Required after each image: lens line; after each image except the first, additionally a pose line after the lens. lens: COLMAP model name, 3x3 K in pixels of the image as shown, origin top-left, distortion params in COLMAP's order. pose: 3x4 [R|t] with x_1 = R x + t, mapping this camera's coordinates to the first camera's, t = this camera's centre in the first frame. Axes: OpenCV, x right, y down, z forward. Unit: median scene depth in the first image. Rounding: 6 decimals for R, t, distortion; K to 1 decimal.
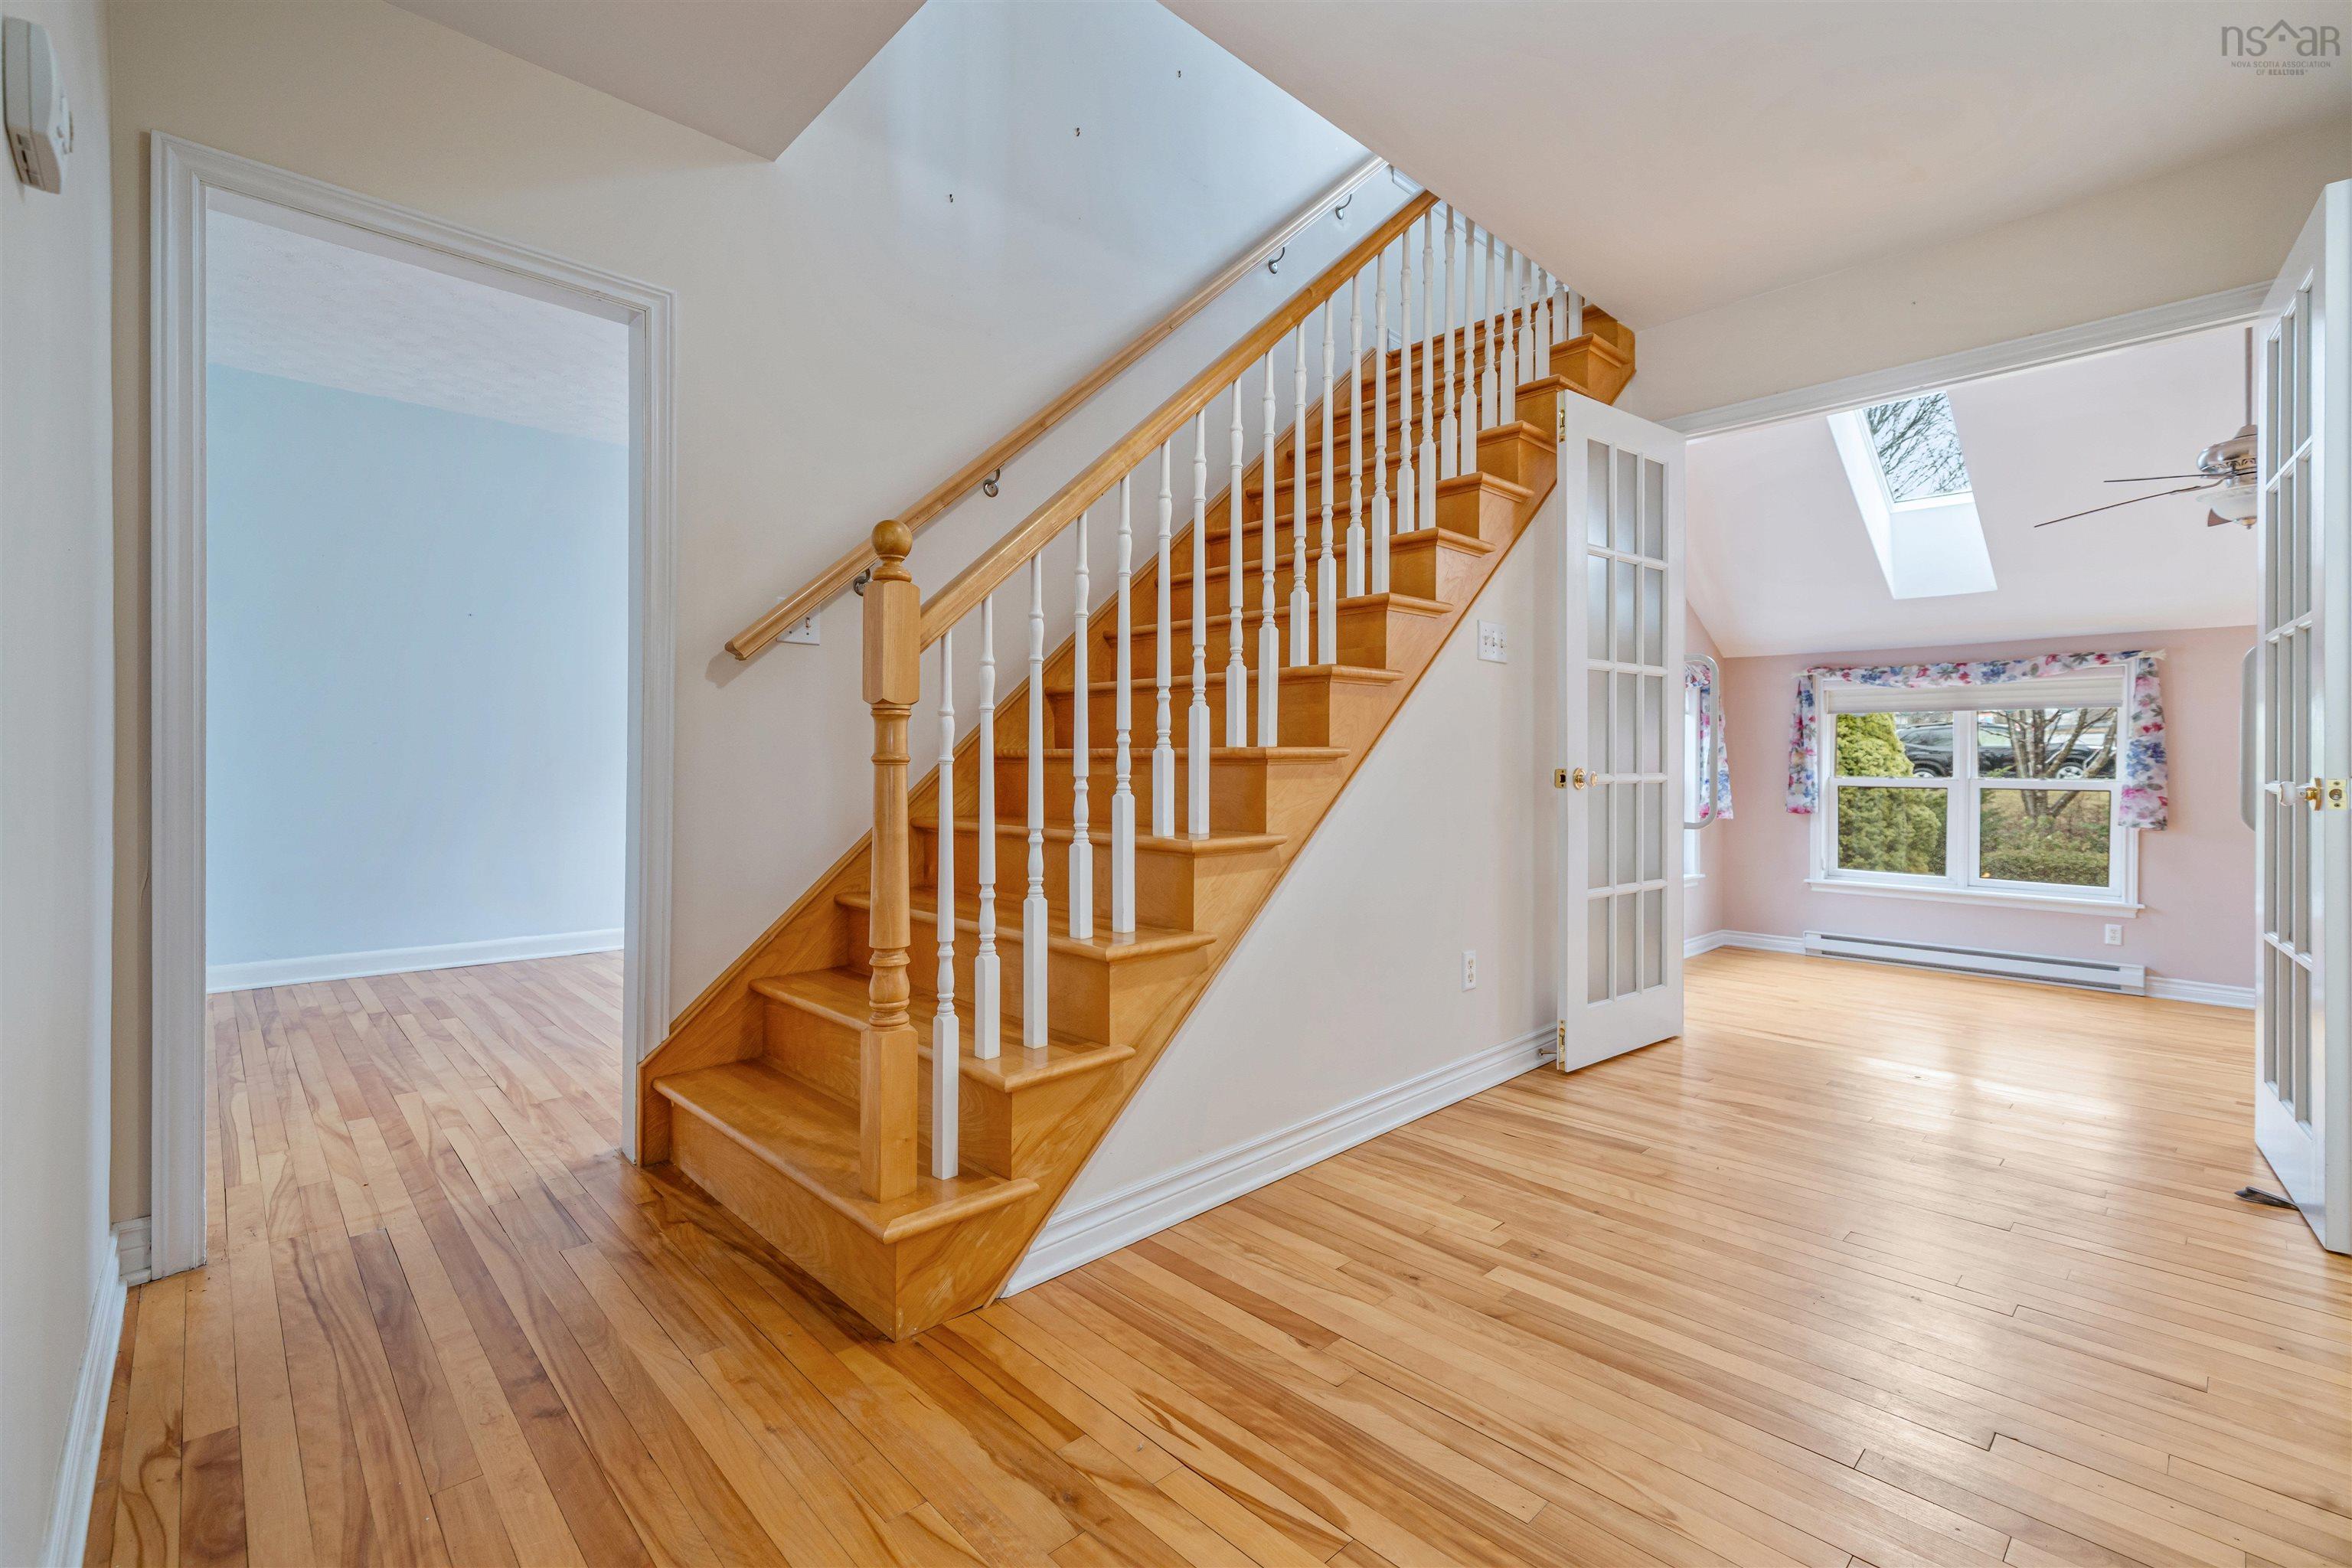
lens RADIAL K [[1012.4, 0, 1195.2], [0, 1012.4, 761.3], [0, 0, 1]] dist [-0.001854, -0.000130]
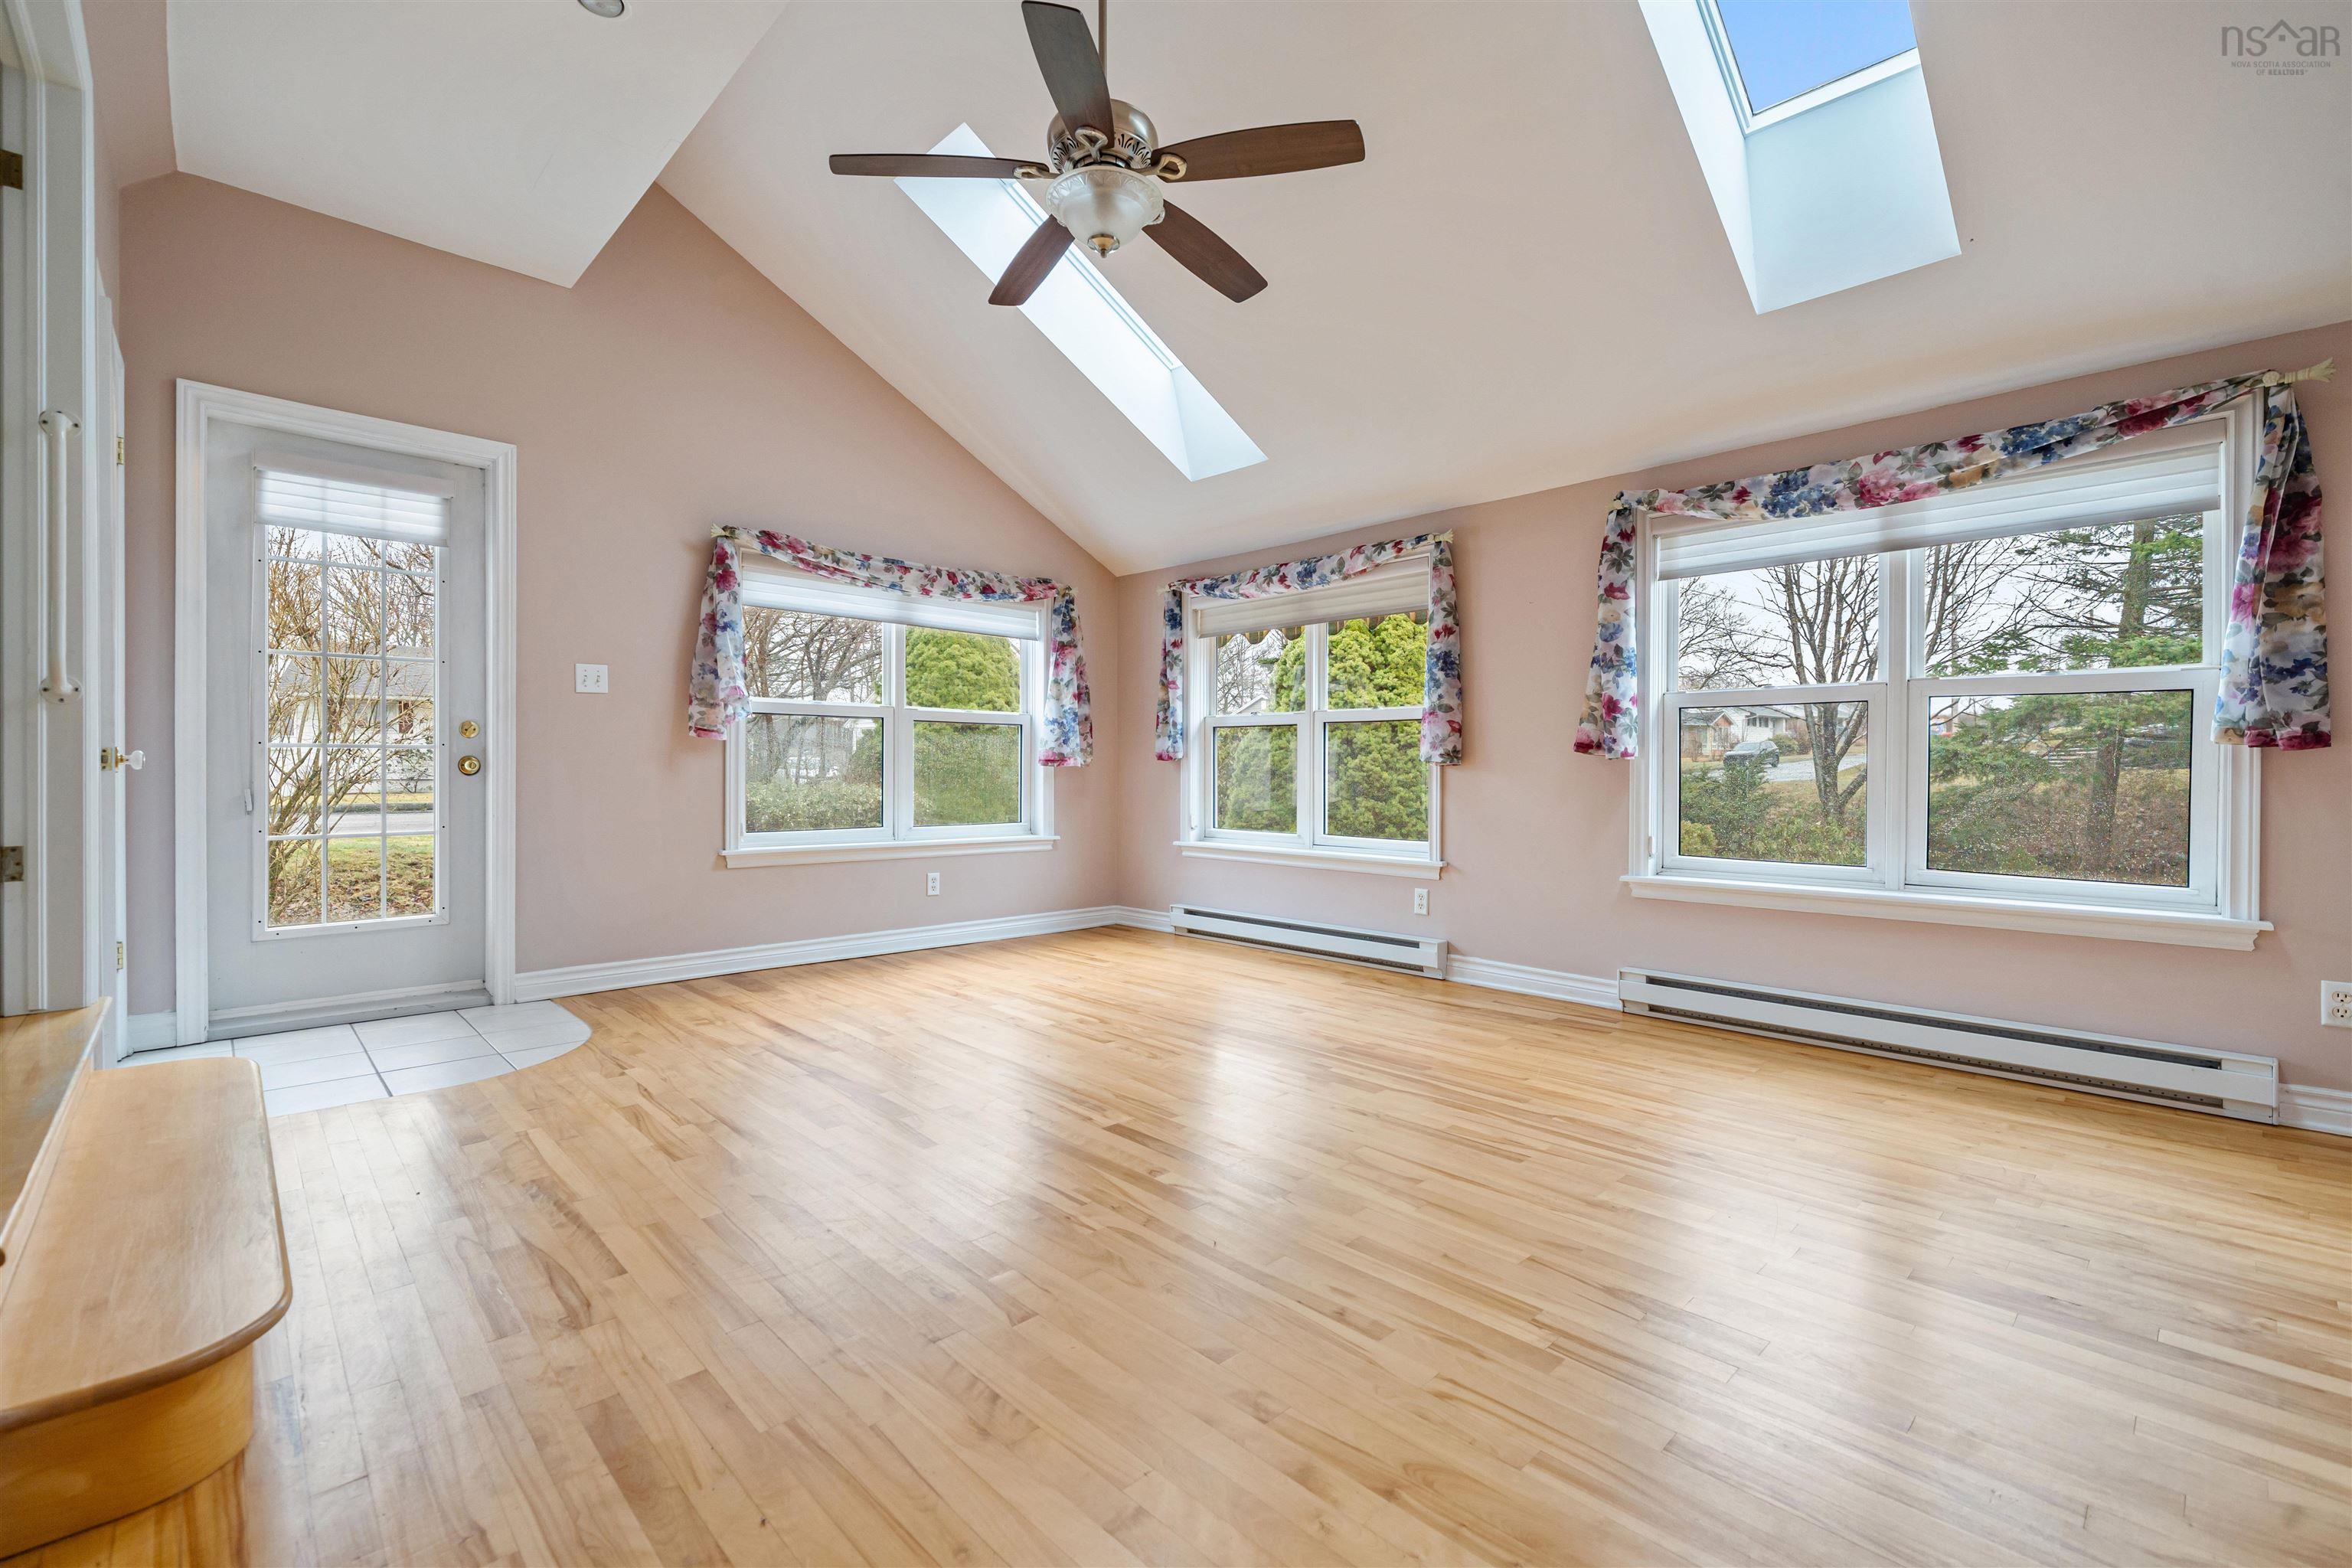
lens RADIAL K [[1012.4, 0, 1177.5], [0, 1012.4, 763.3], [0, 0, 1]] dist [-0.001854, -0.000130]
pose [[0.999896, -0.002568, -0.014182, 0.689364], [0.002483, 0.999979, -0.005992, 0.065408], [0.014197, 0.005956, 0.999881, 0.203217]]
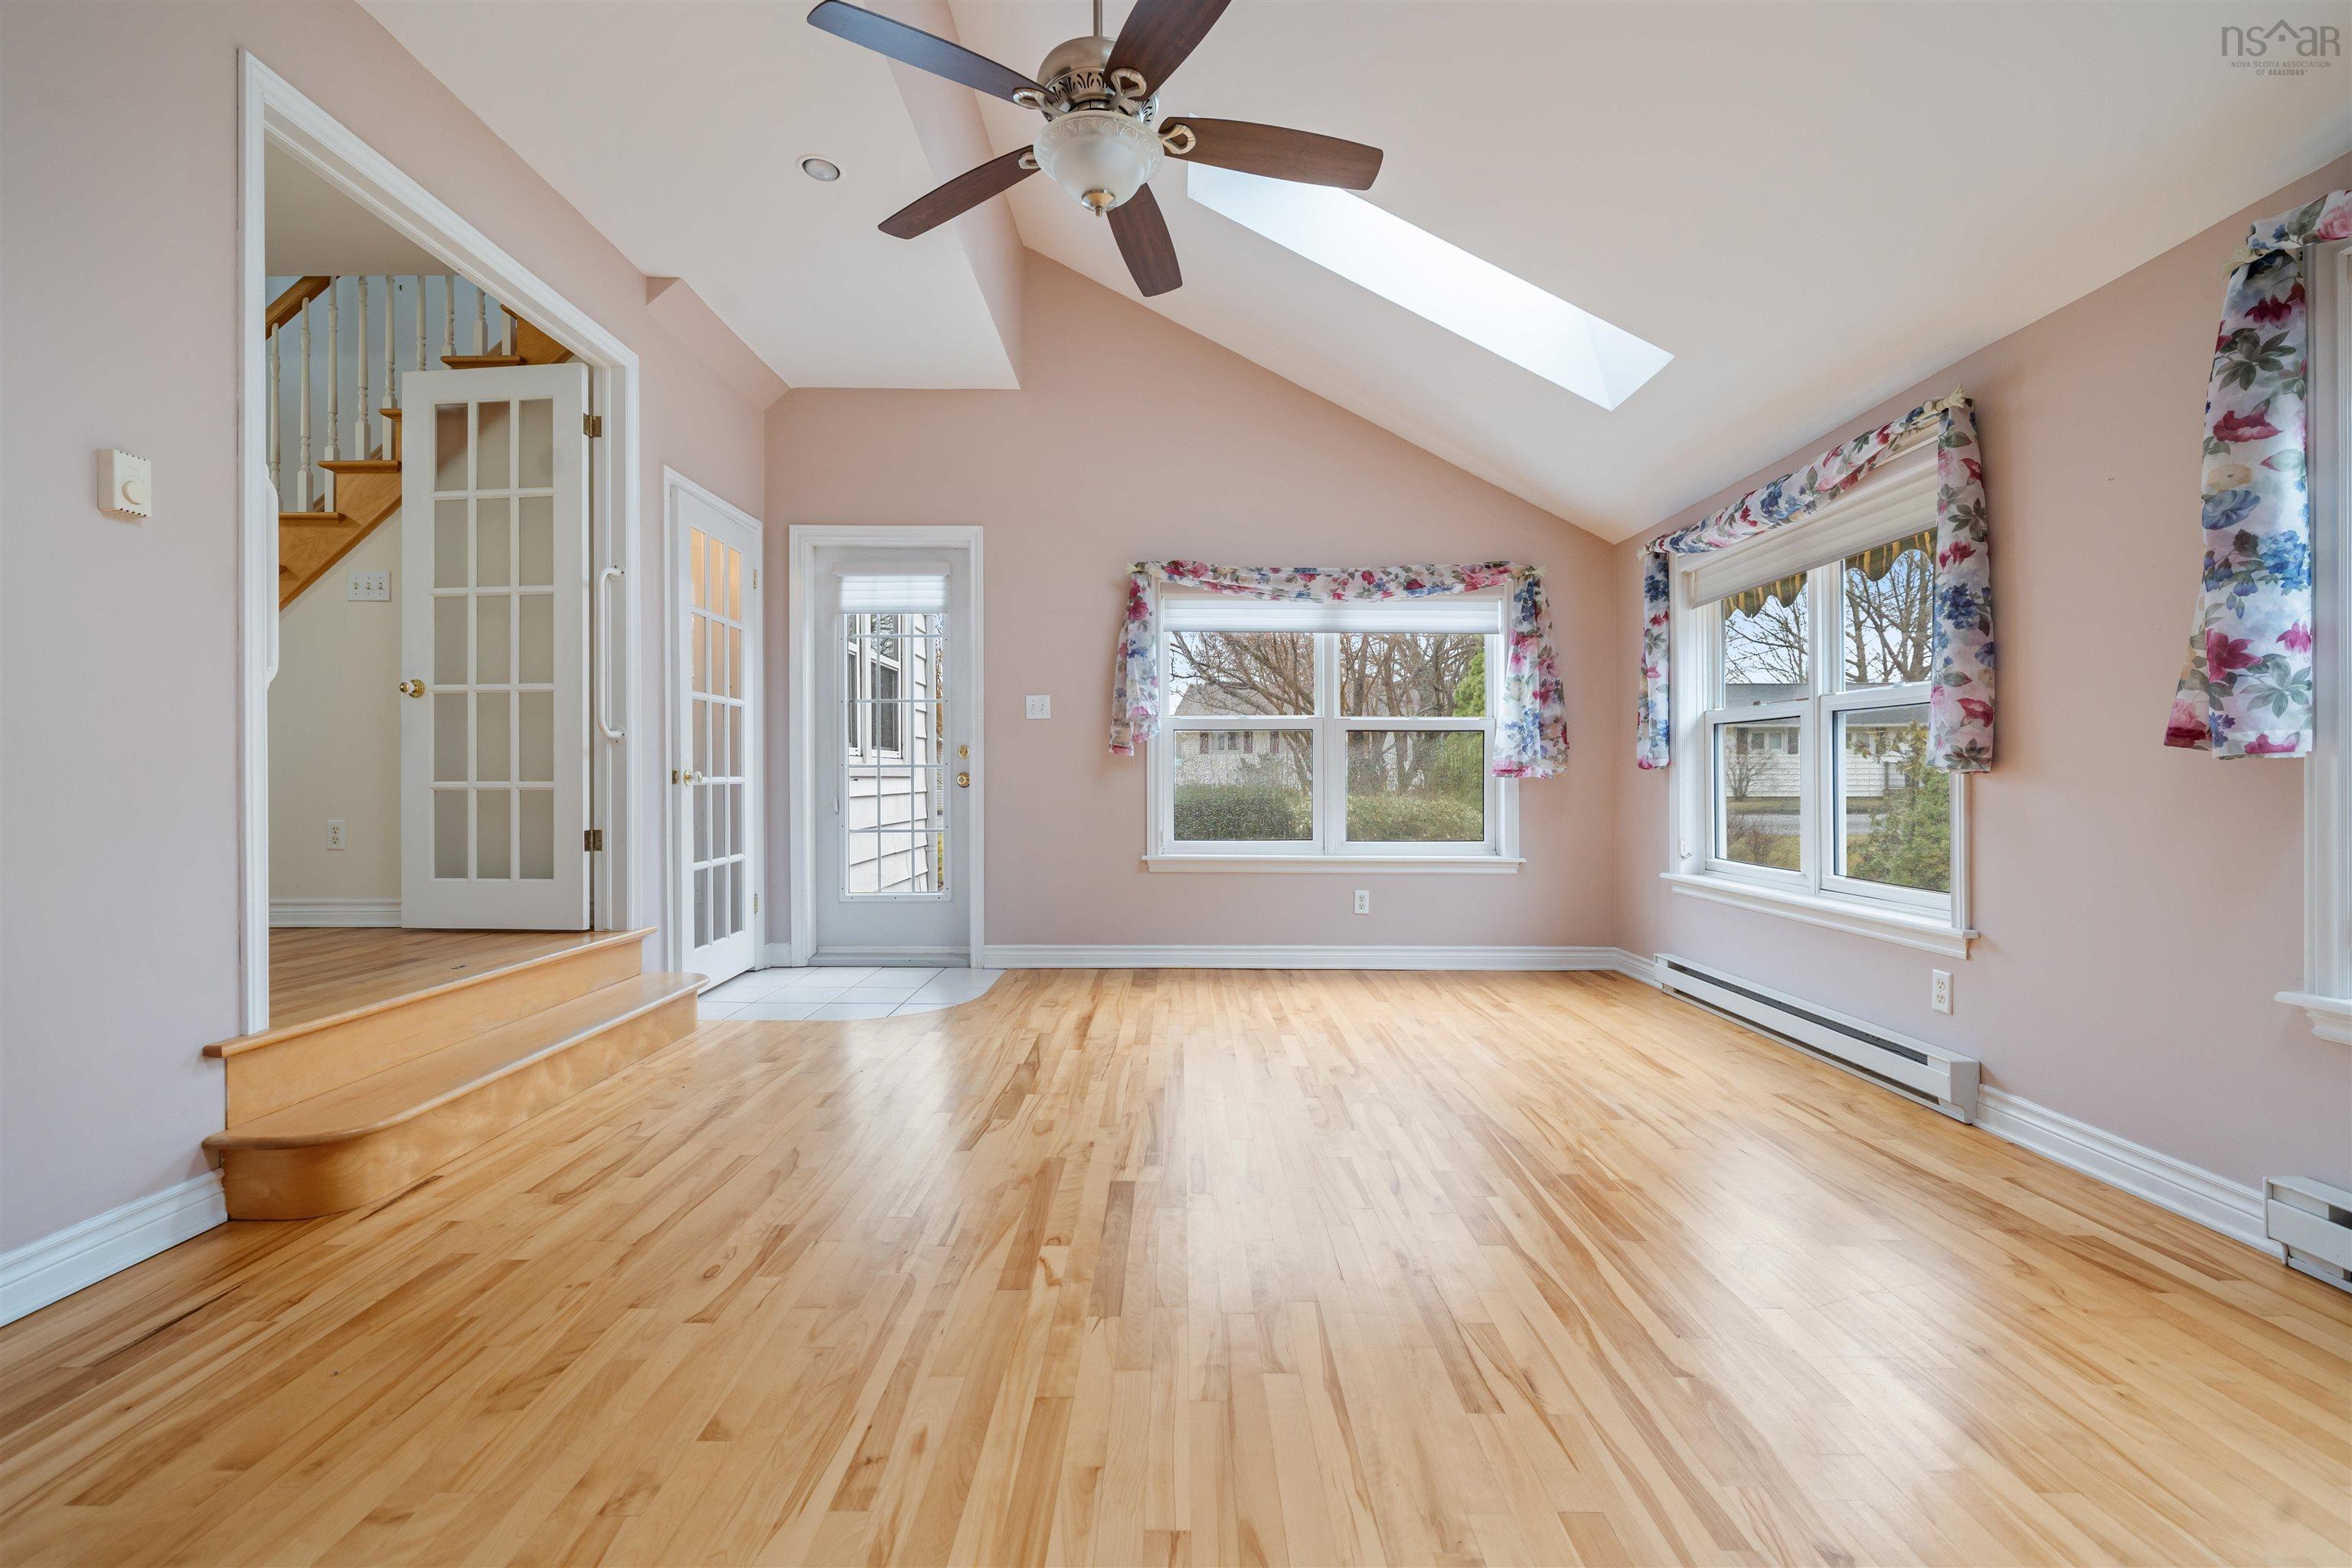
lens RADIAL K [[1012.4, 0, 1173.4], [0, 1012.4, 771.8], [0, 0, 1]] dist [-0.001854, -0.000130]
pose [[0.706486, -0.012032, -0.707624, 0.935376], [0.004591, 0.999912, -0.012418, 0.066403], [0.707712, 0.005524, 0.706480, 0.371312]]
